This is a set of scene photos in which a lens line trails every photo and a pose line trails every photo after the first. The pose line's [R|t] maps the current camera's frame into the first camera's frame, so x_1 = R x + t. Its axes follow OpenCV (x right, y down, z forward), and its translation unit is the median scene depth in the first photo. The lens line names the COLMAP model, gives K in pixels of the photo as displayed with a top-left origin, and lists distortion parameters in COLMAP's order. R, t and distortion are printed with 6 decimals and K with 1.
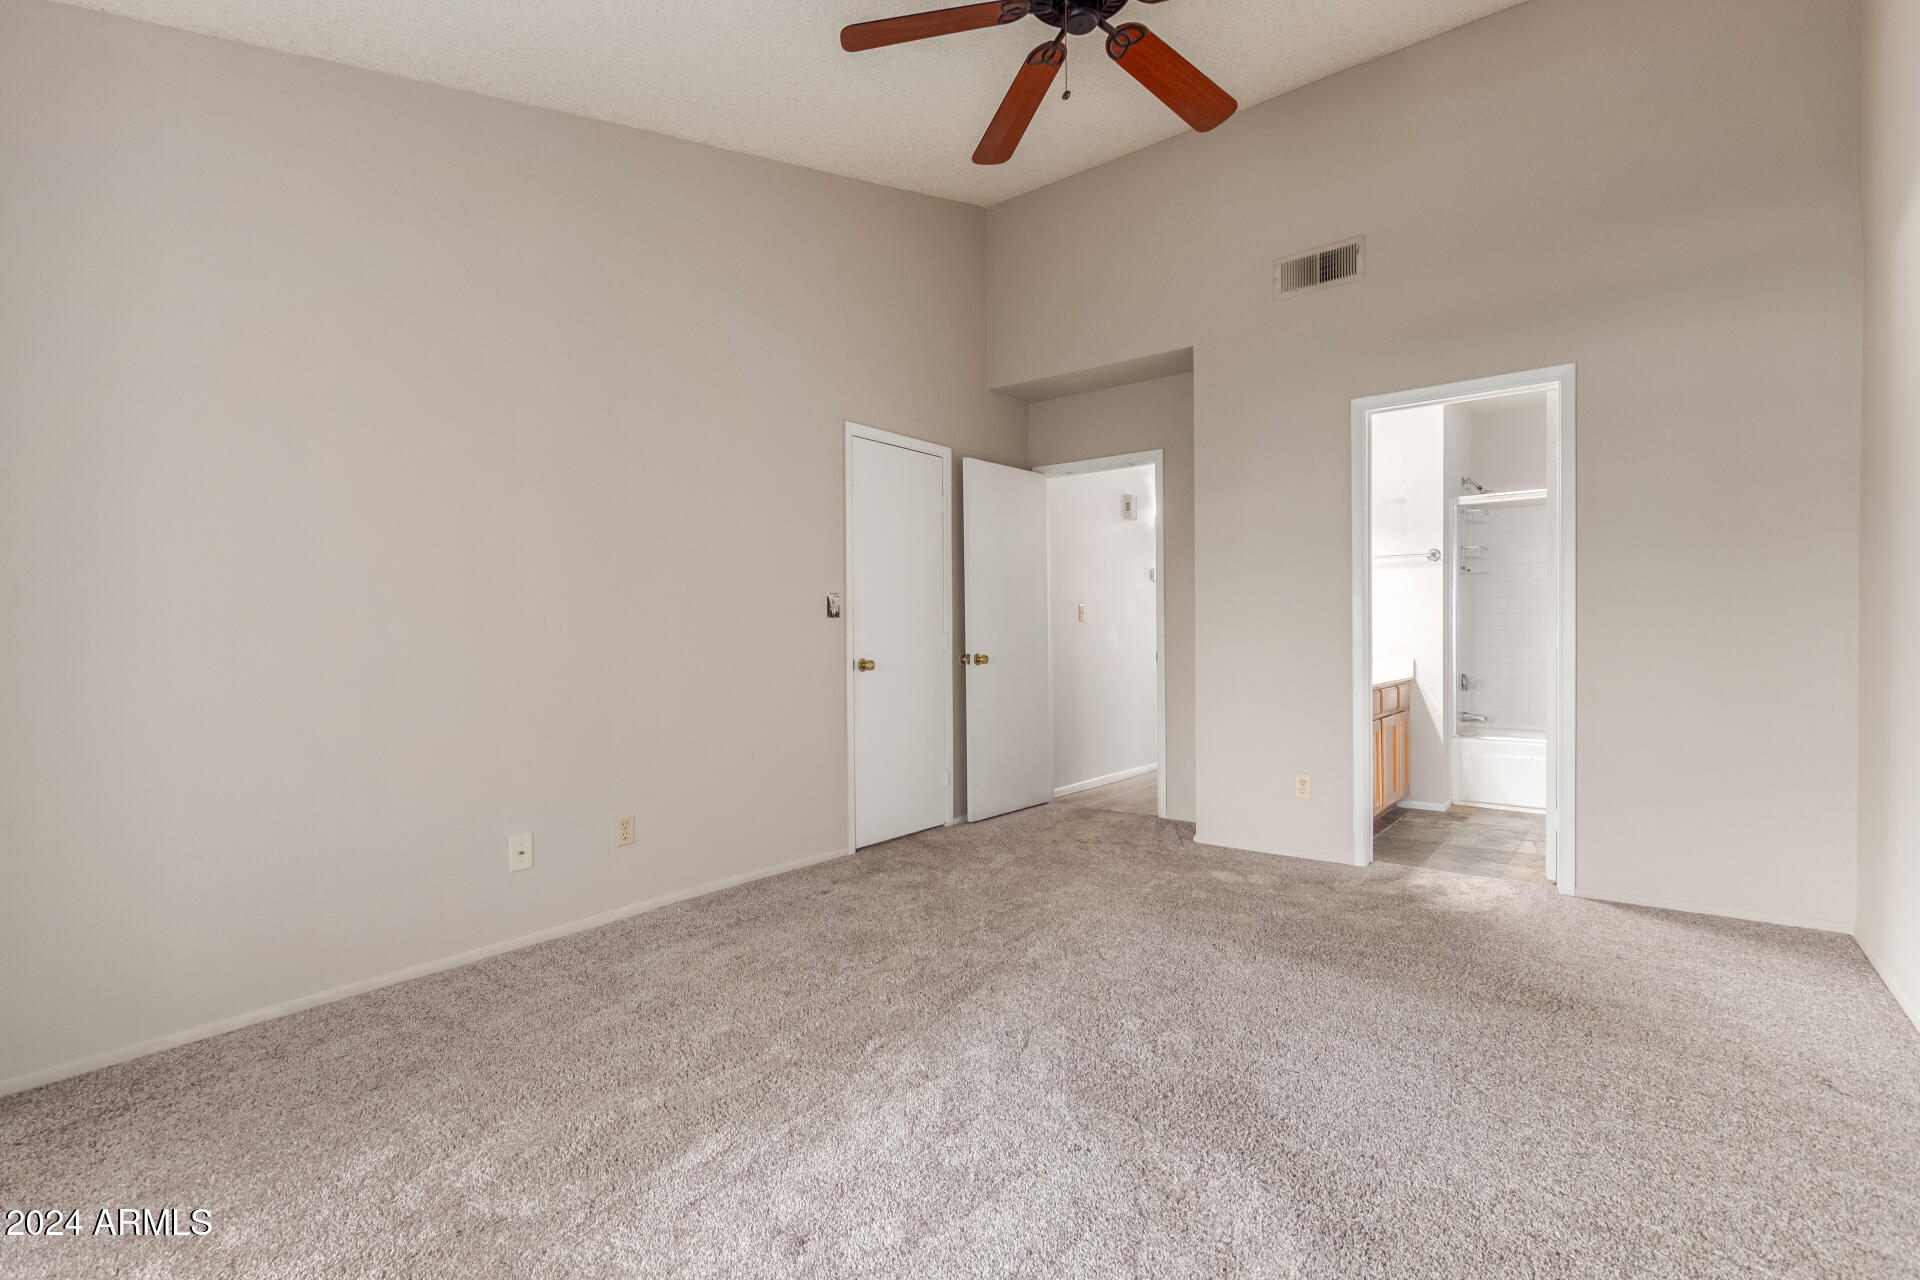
lens RADIAL K [[882.4, 0, 963.7], [0, 882.4, 637.2], [0, 0, 1]] dist [0.015468, 0.001156]
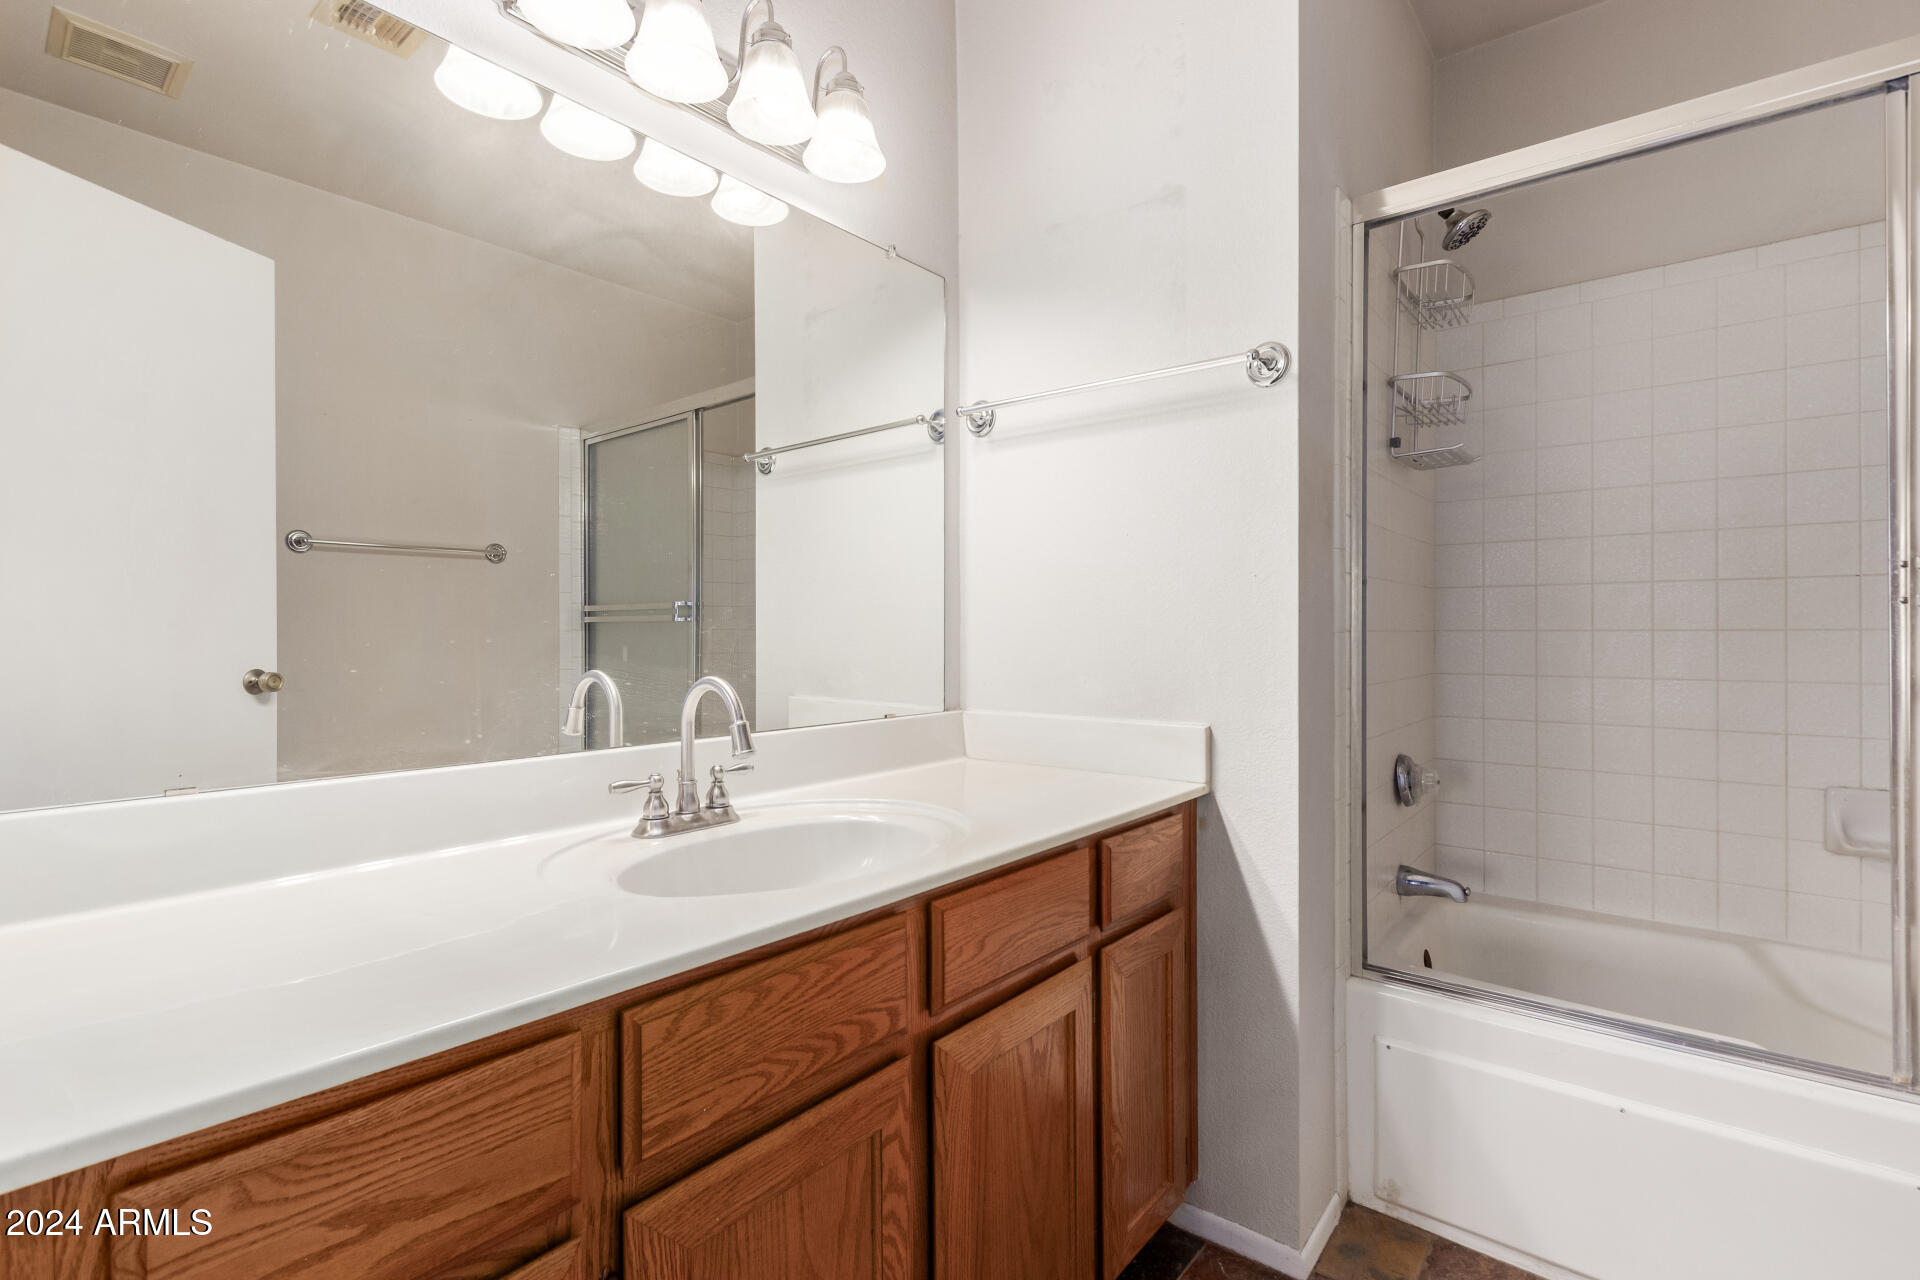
lens RADIAL K [[882.4, 0, 940.2], [0, 882.4, 647.2], [0, 0, 1]] dist [0.015468, 0.001156]
pose [[0.999637, 0.000777, -0.026925, 0.425386], [-0.000727, 0.999998, 0.001875, -0.003698], [0.026927, -0.001855, 0.999636, 0.701552]]
